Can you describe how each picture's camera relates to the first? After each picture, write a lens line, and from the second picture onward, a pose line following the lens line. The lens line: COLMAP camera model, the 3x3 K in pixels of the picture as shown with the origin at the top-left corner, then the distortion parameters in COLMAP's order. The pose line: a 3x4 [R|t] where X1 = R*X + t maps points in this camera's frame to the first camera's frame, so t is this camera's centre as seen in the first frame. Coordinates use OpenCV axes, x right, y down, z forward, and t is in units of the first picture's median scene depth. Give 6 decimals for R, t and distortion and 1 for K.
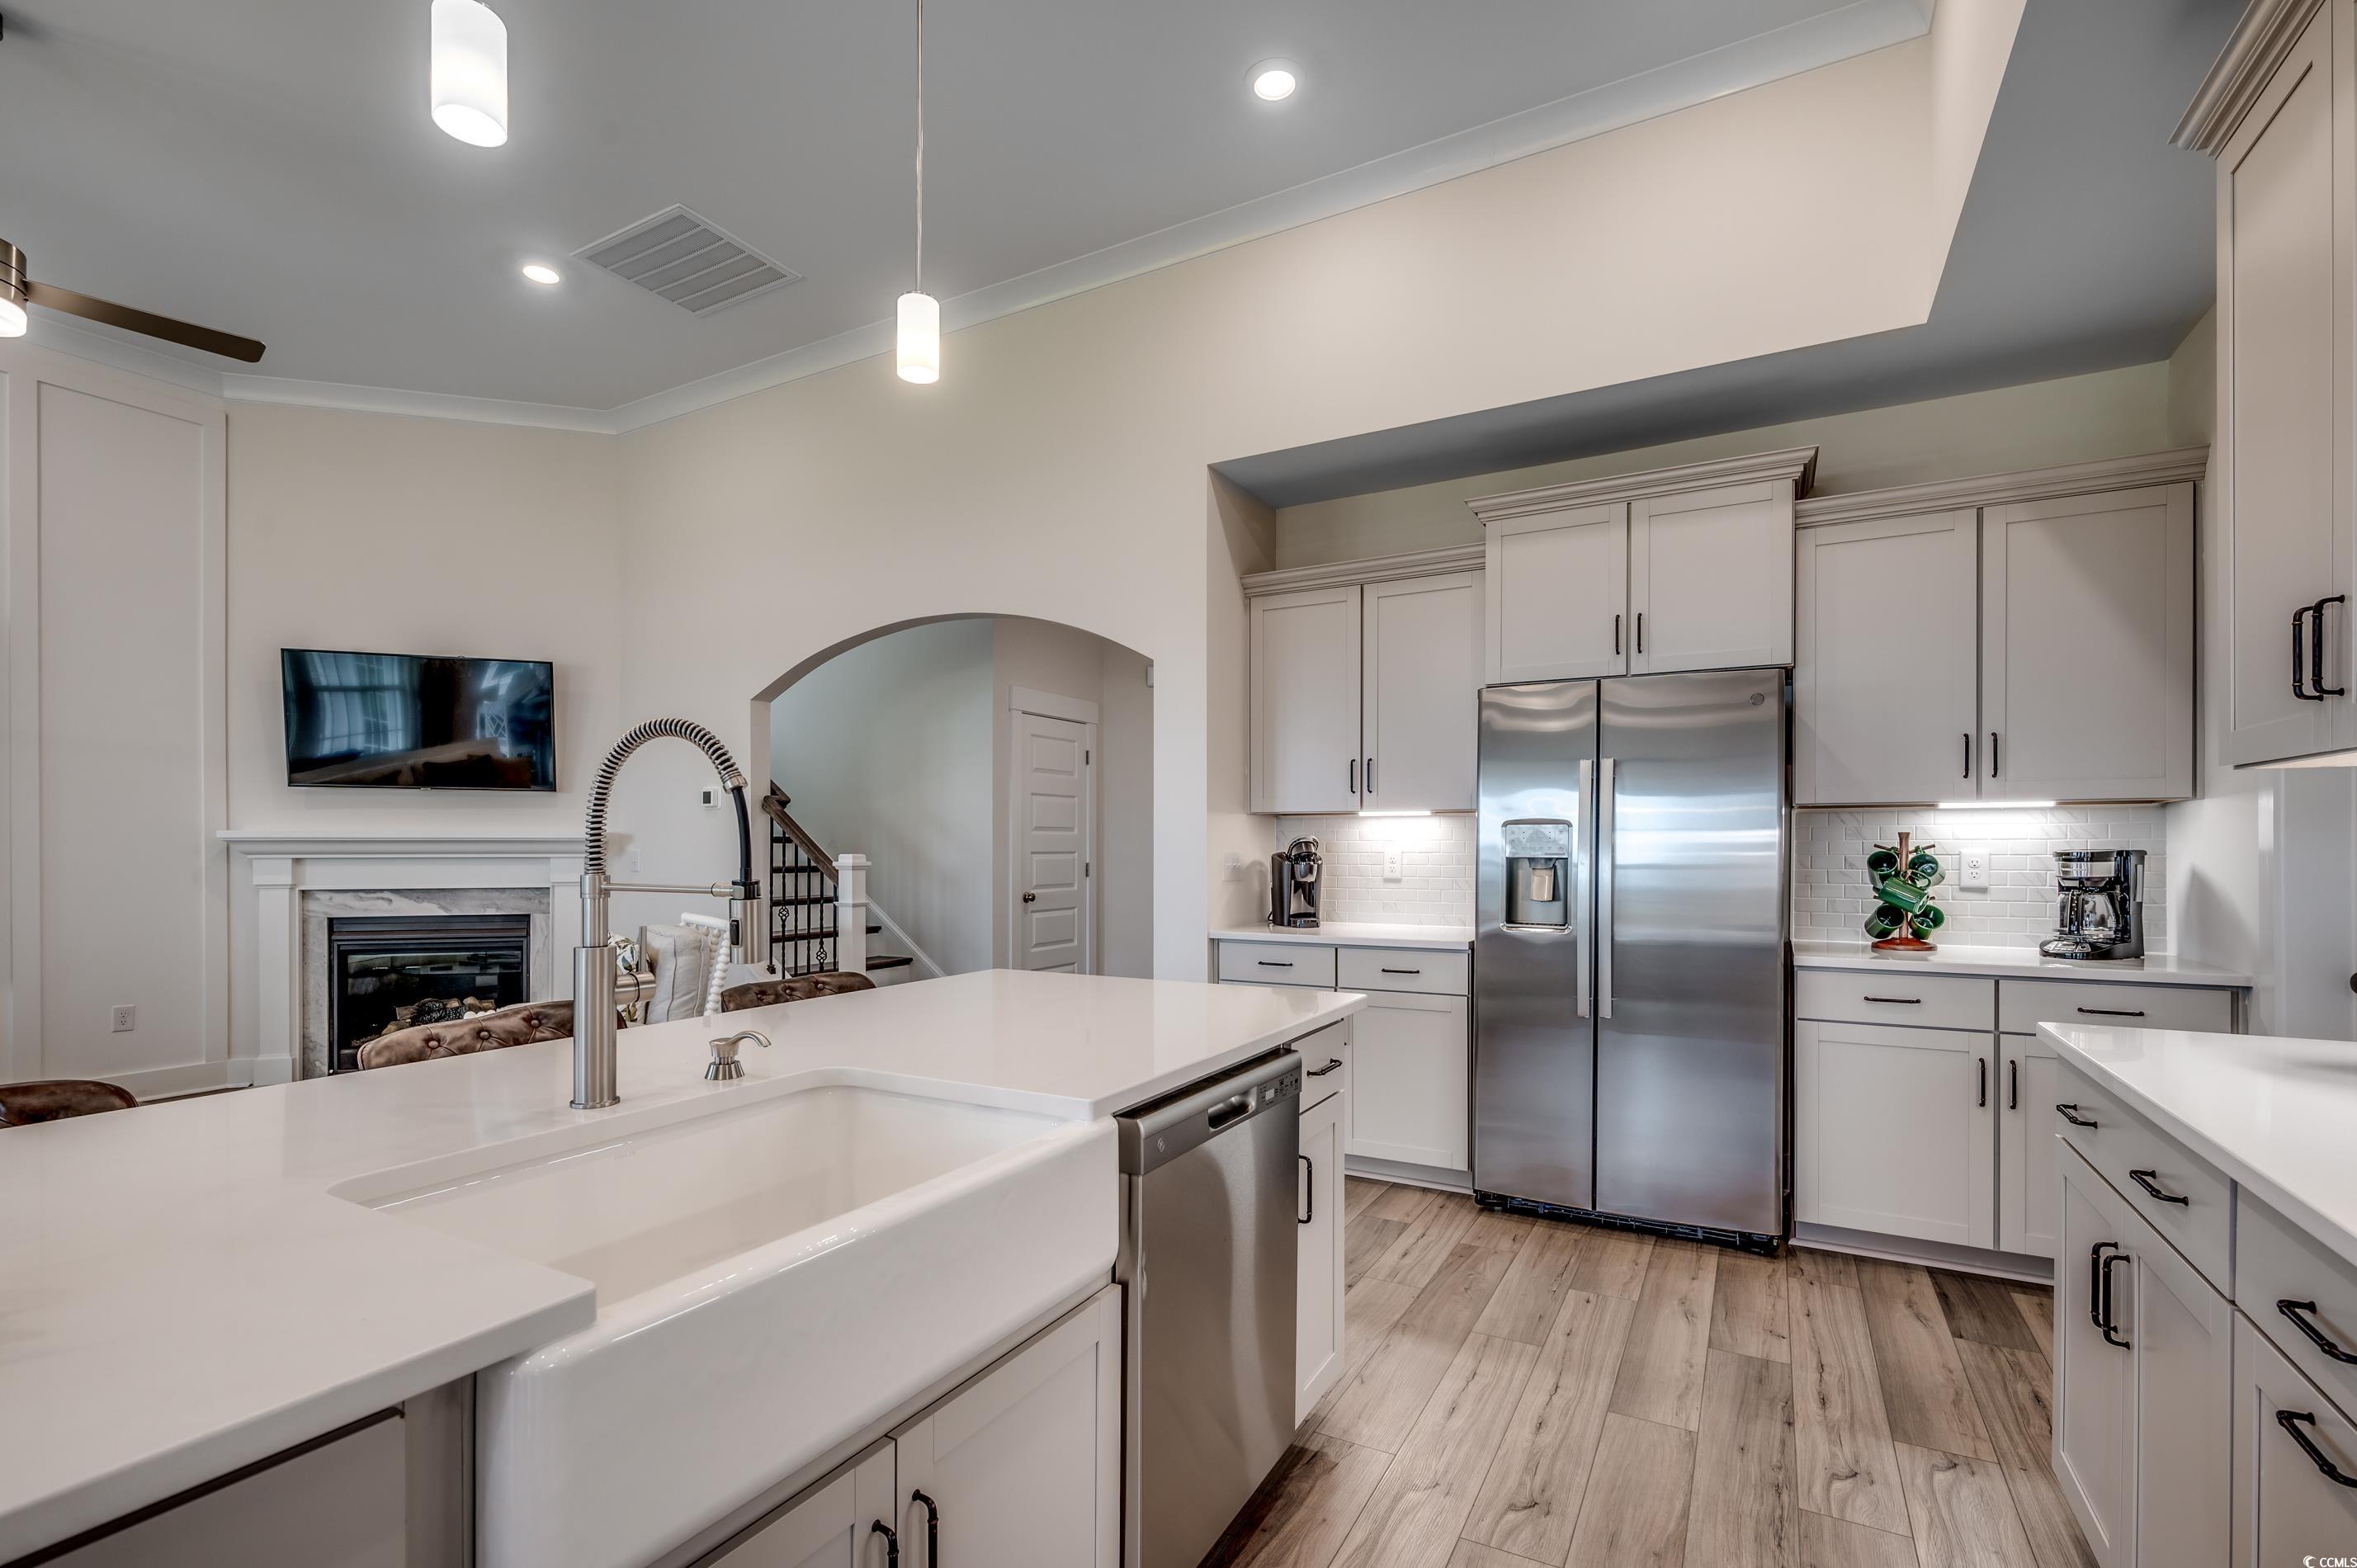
lens RADIAL K [[1050.1, 0, 1183.1], [0, 1050.1, 845.1], [0, 0, 1]] dist [-0.004219, 0.001361]
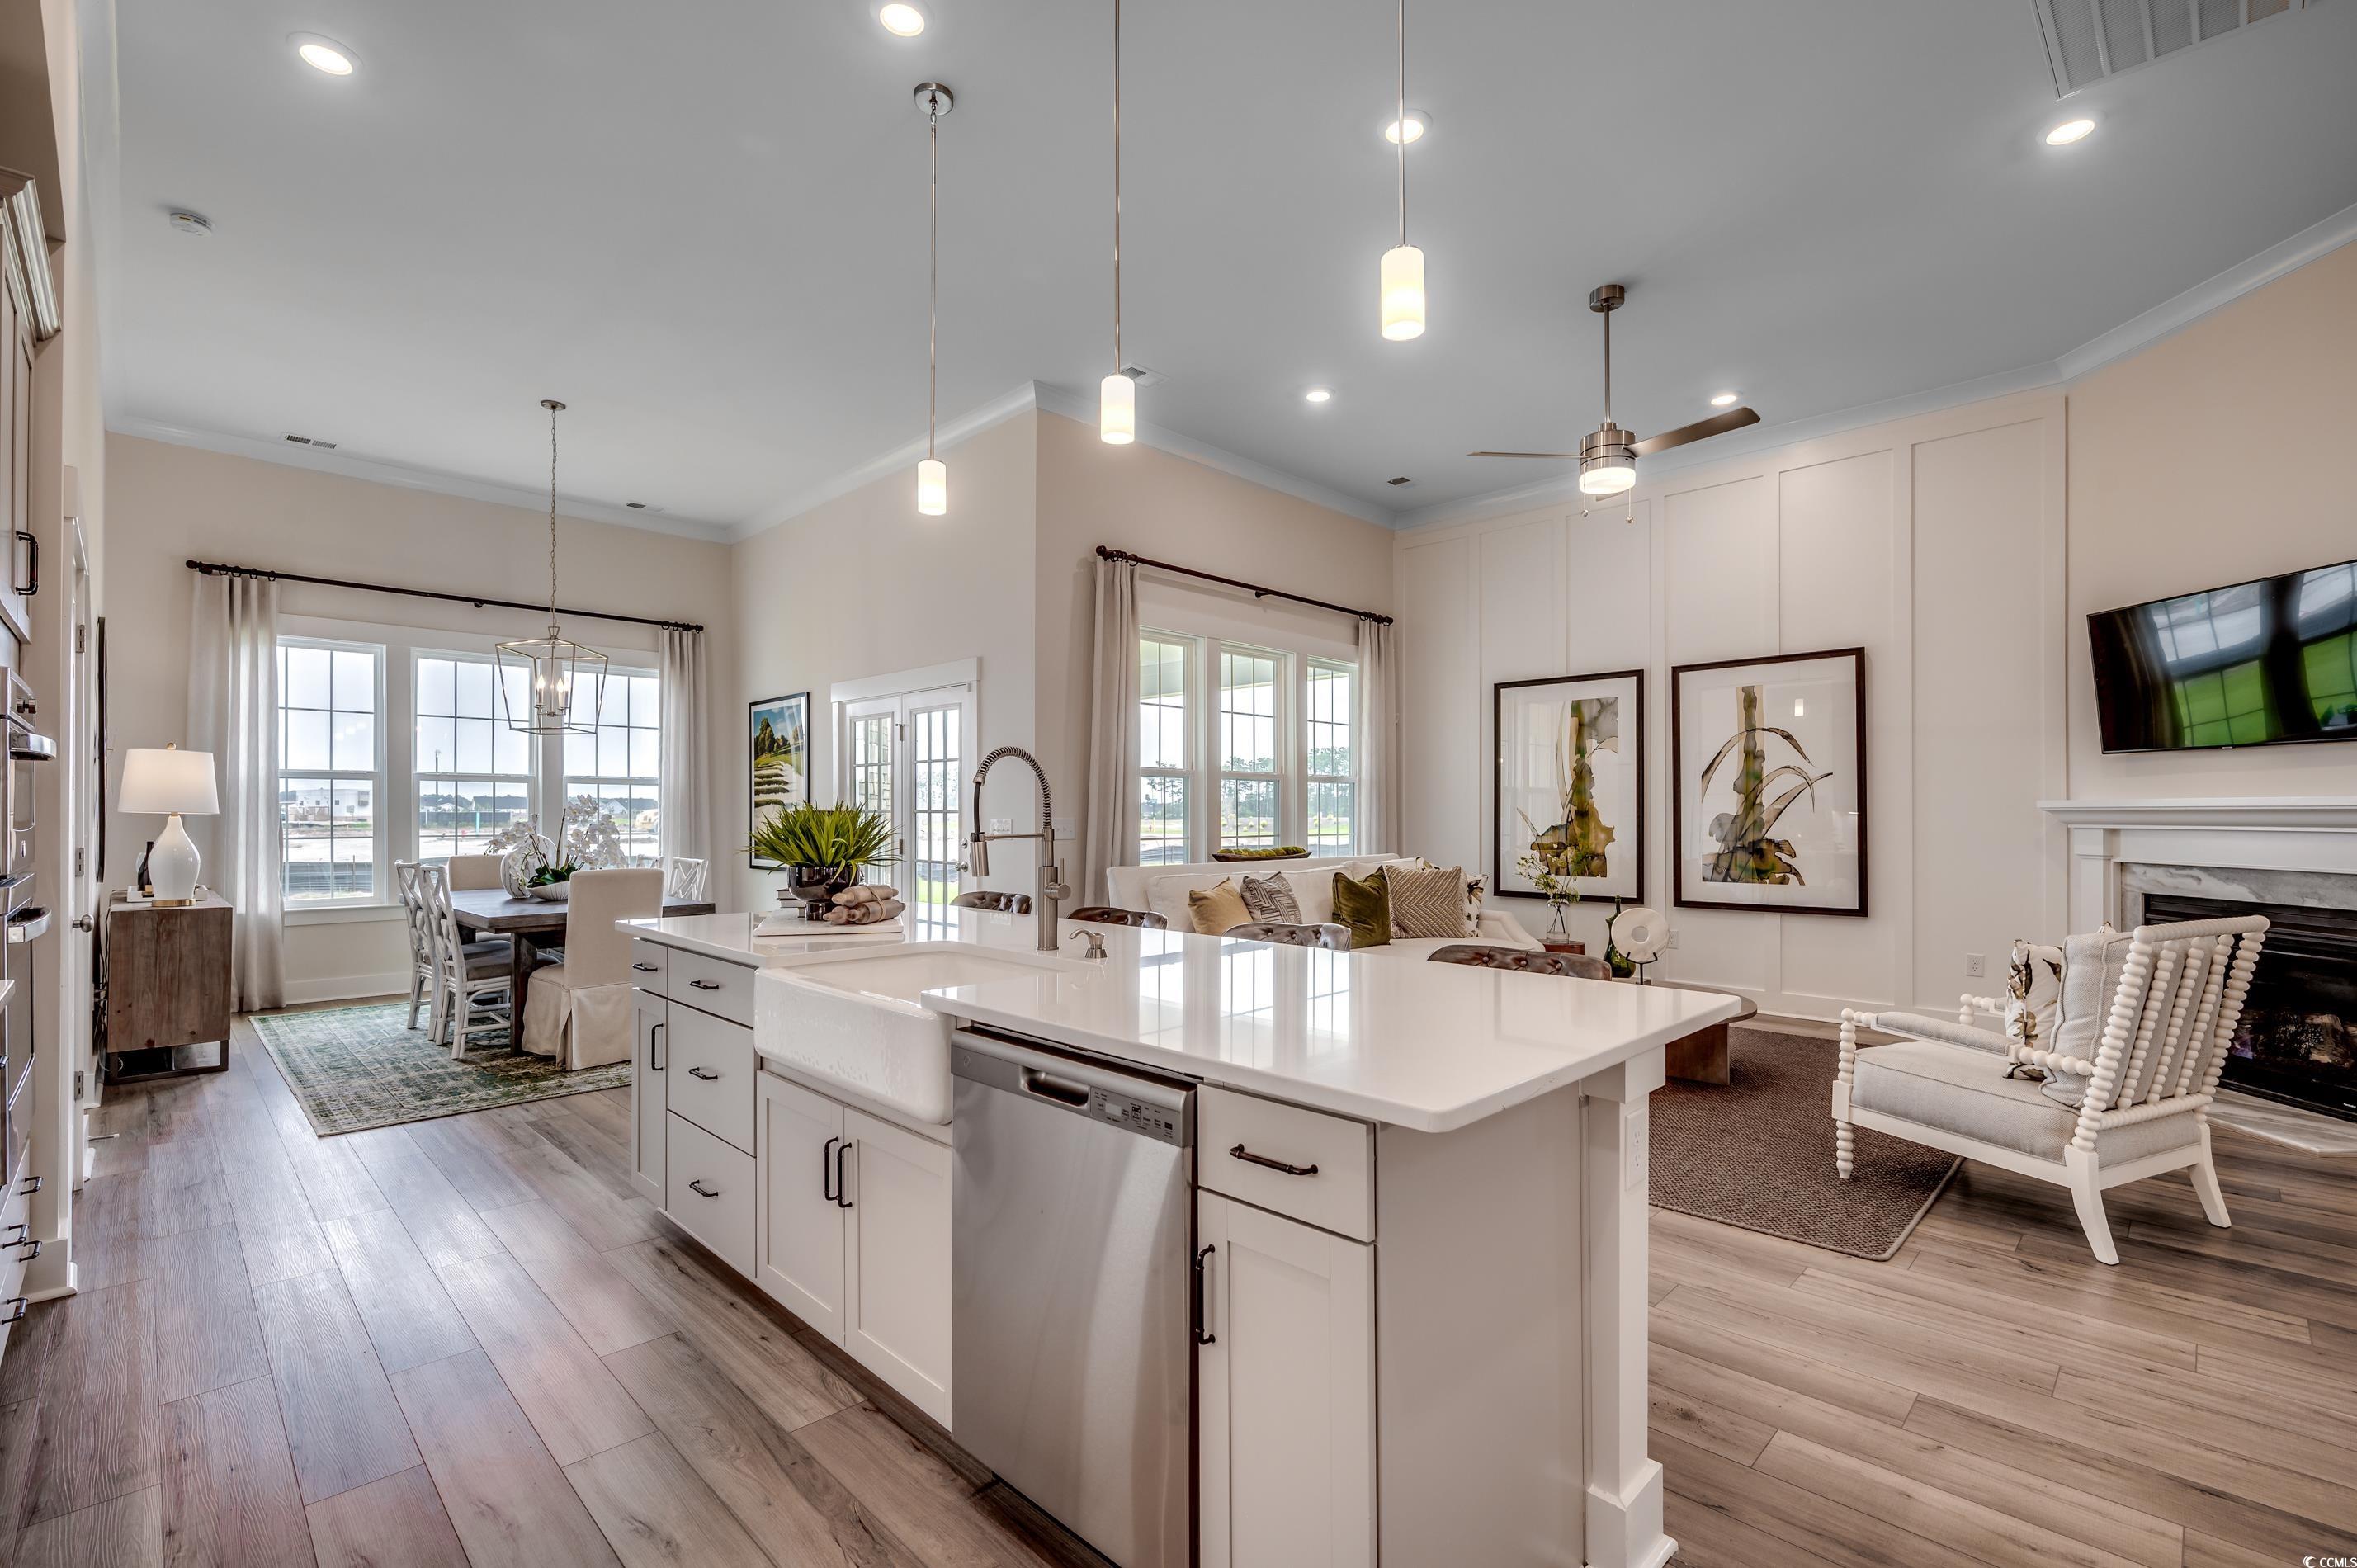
lens RADIAL K [[1050.1, 0, 1175.9], [0, 1050.1, 807.4], [0, 0, 1]] dist [-0.004219, 0.001361]
pose [[-0.275445, -0.004768, -0.961305, 0.308745], [-0.002245, 0.999988, -0.004316, -0.000917], [0.961314, 0.000970, -0.275453, 0.436508]]
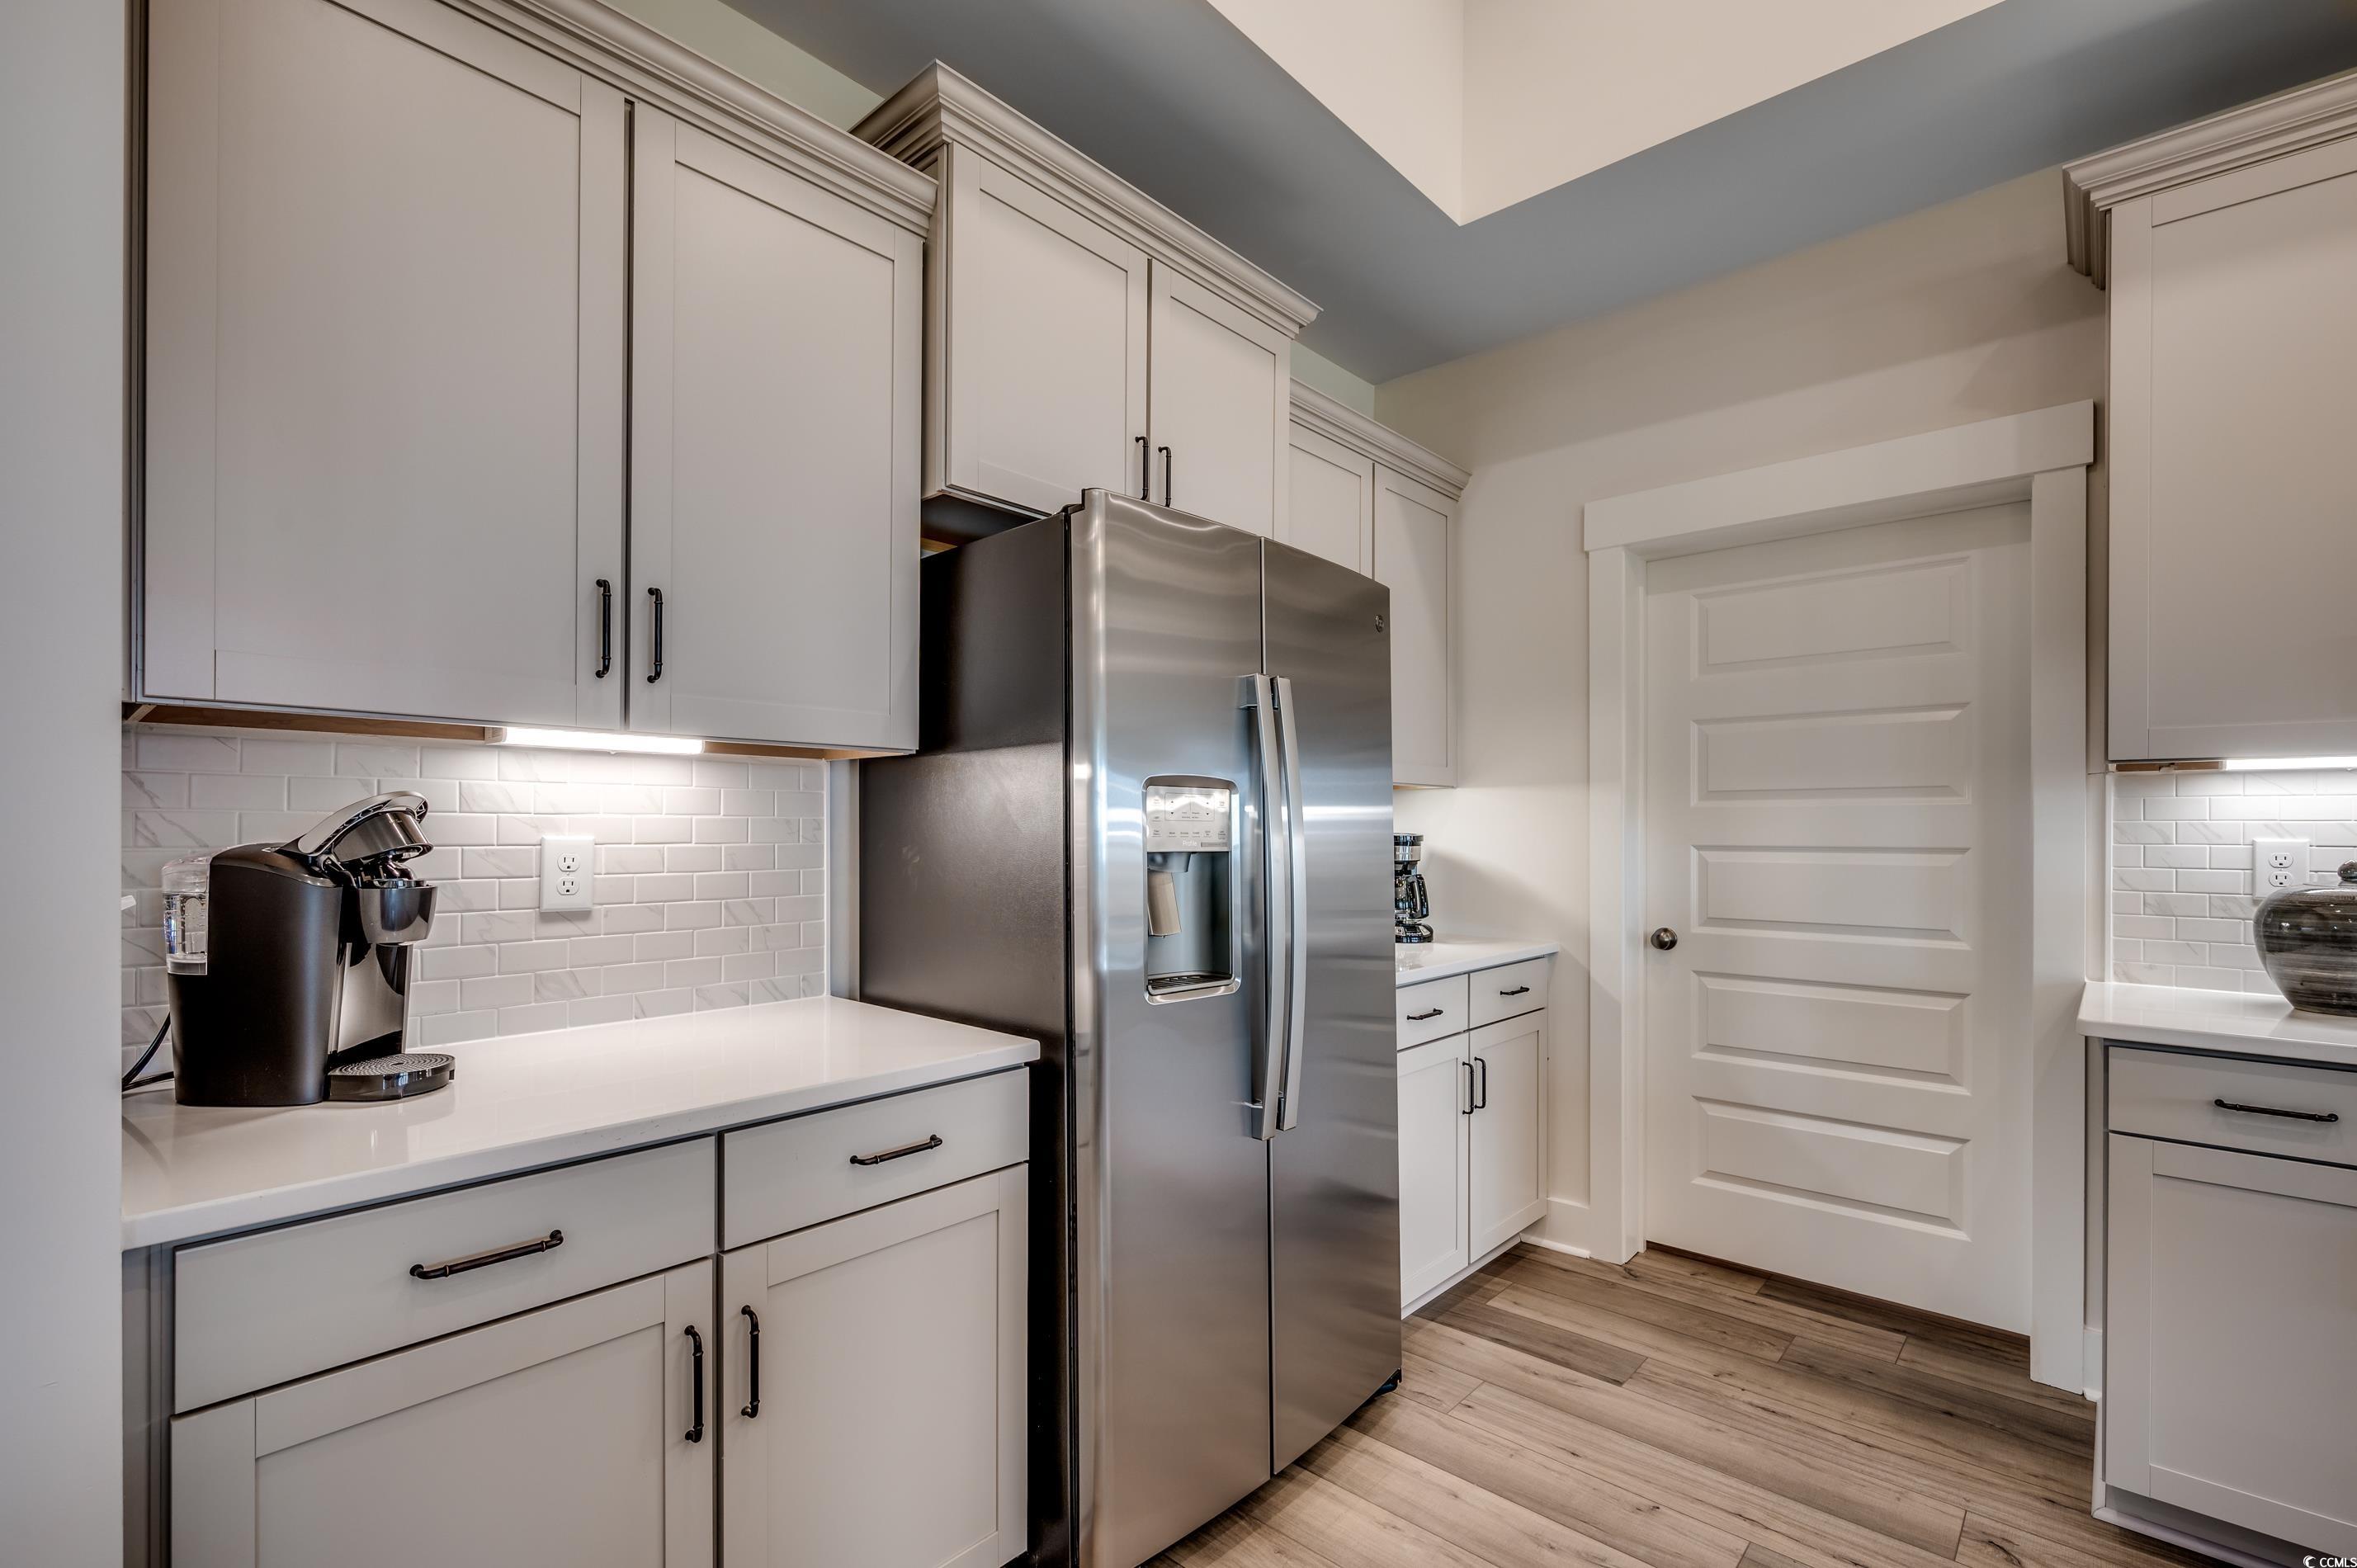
lens RADIAL K [[1050.1, 0, 1166.4], [0, 1050.1, 827.1], [0, 0, 1]] dist [-0.004219, 0.001361]
pose [[0.235696, -0.000883, 0.971826, -0.099928], [-0.000147, 1.000000, 0.000945, 0.000311], [-0.971827, -0.000365, 0.235696, 0.559261]]
